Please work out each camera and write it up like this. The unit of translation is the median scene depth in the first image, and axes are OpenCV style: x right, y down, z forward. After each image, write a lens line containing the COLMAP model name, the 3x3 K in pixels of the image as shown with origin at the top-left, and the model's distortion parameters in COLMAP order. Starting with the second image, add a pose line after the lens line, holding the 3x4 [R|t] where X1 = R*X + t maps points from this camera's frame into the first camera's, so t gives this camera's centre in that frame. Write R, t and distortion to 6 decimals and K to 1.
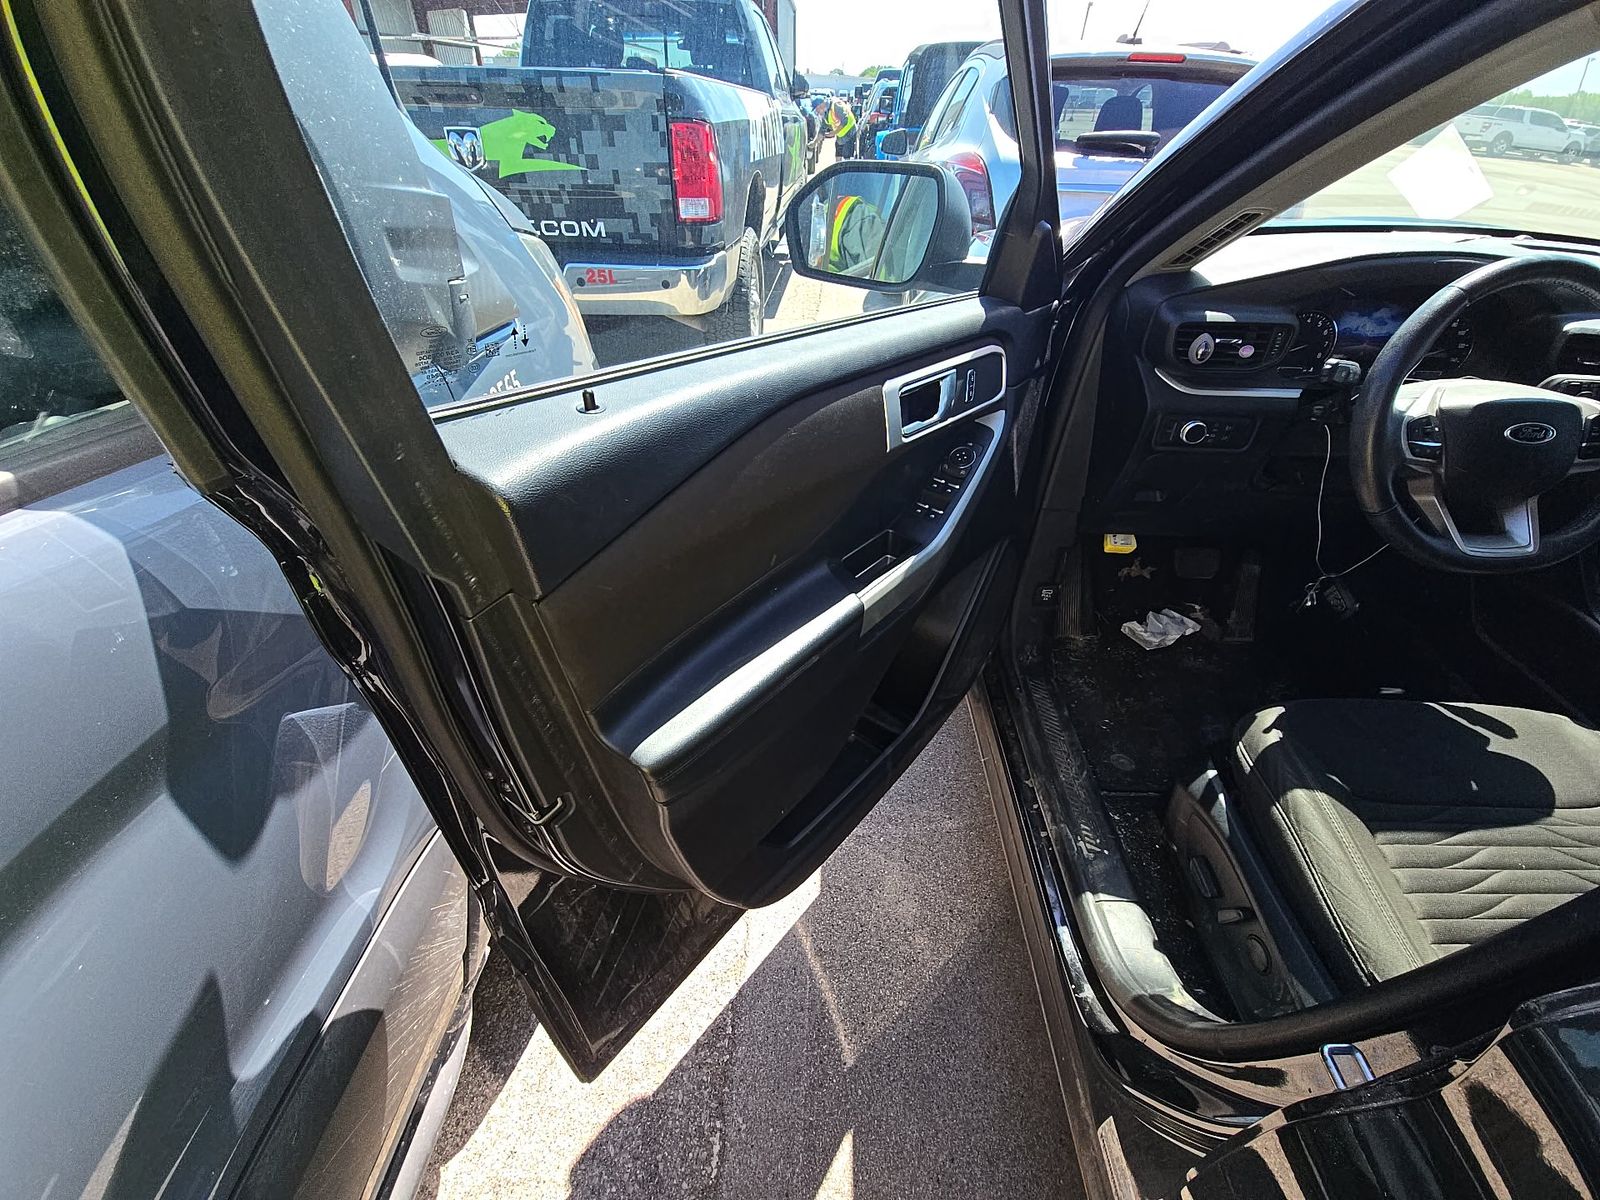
lens RADIAL K [[650.1, 0, 792.3], [0, 650.1, 590.6], [0, 0, 1]] dist [0.016880, -0.011694]
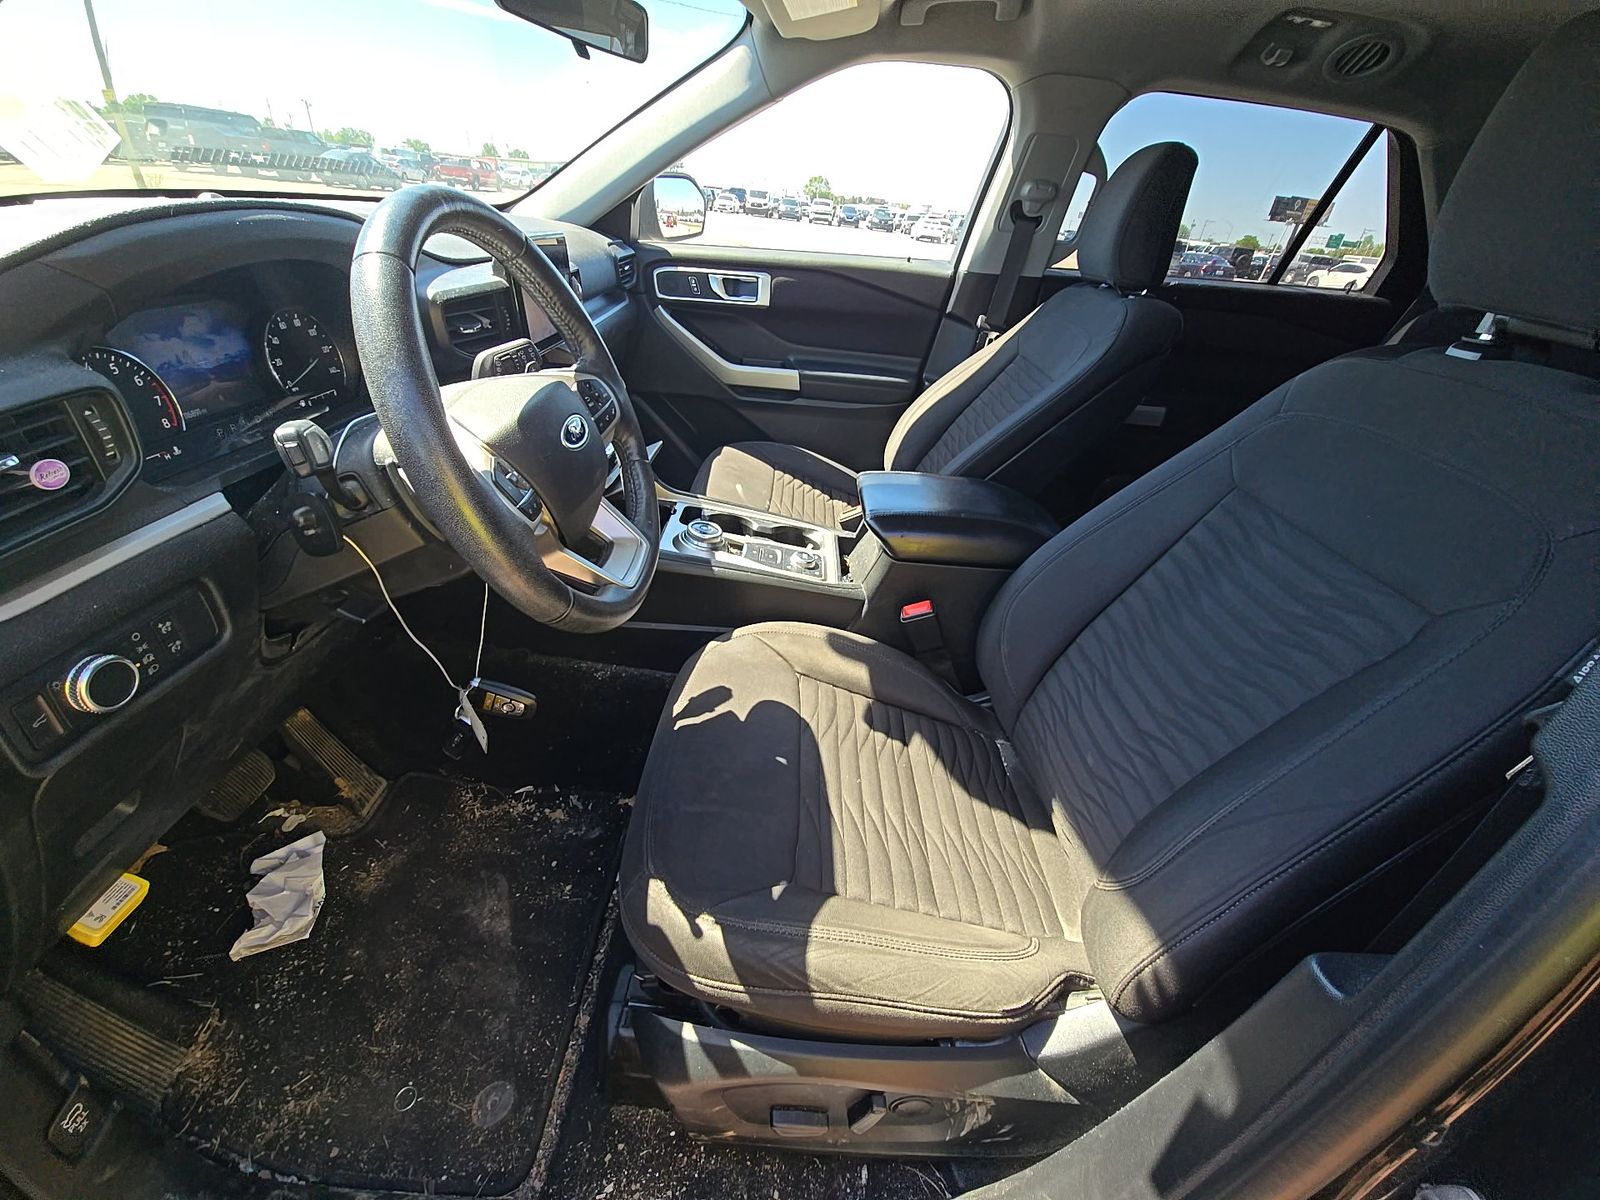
lens RADIAL K [[650.1, 0, 792.3], [0, 650.1, 590.6], [0, 0, 1]] dist [0.016880, -0.011694]
pose [[-0.018816, -0.519194, 0.854449, 0.329021], [0.519483, 0.725115, 0.452046, -0.270053], [-0.854274, 0.452377, 0.256069, 0.572373]]
